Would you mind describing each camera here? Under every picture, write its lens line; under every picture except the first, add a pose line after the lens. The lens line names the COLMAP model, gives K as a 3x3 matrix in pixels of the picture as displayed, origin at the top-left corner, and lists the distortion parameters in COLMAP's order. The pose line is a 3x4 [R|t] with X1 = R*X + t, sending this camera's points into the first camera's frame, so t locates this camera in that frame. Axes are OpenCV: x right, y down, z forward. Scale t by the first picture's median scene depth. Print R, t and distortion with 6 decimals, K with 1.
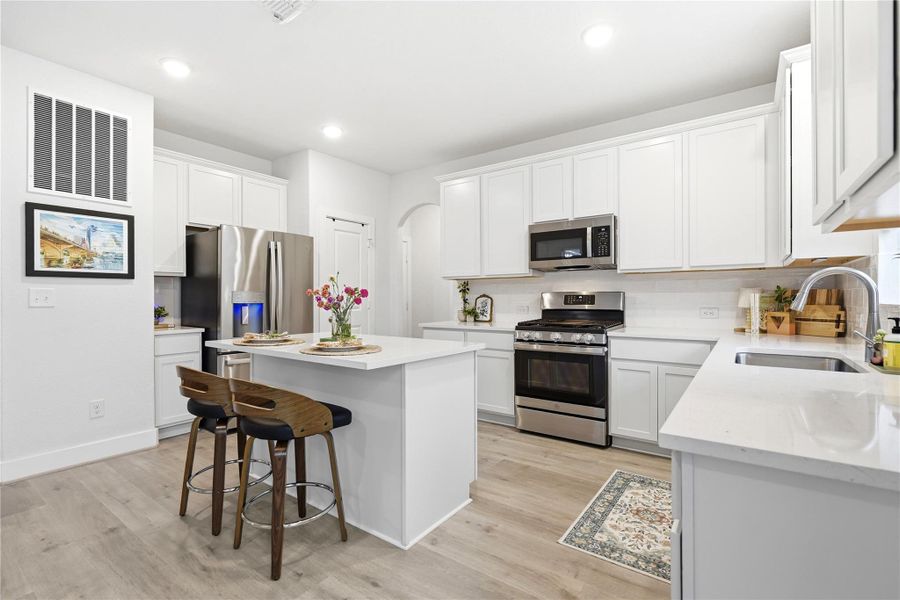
lens RADIAL K [[405.2, 0, 444.5], [0, 405.2, 300.5], [0, 0, 1]] dist [-0.000655, -0.000709]
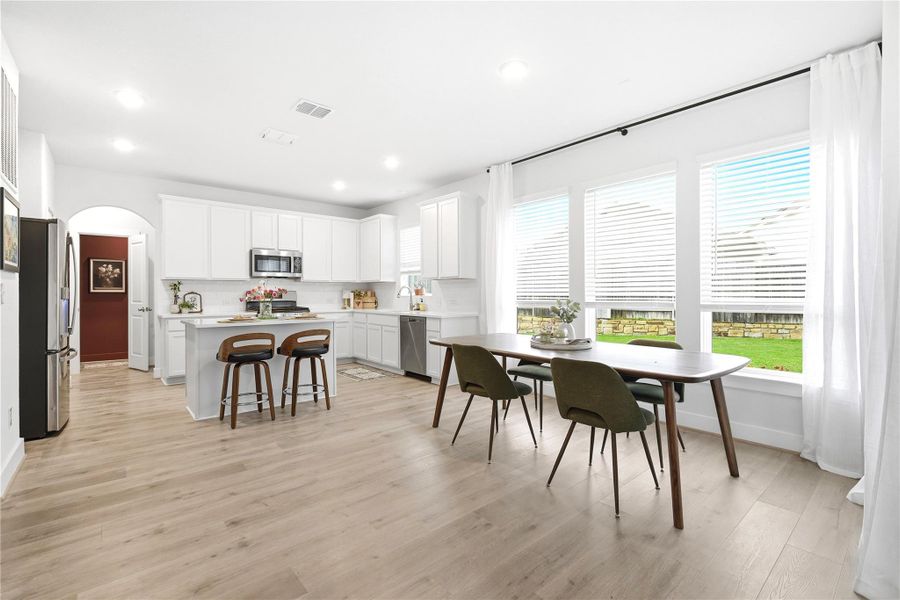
lens RADIAL K [[405.2, 0, 445.7], [0, 405.2, 295.1], [0, 0, 1]] dist [-0.000655, -0.000709]
pose [[0.234131, -0.000954, 0.972204, -1.200851], [0.006057, 0.999982, -0.000477, 0.002041], [-0.972186, 0.006001, 0.234133, -0.123848]]
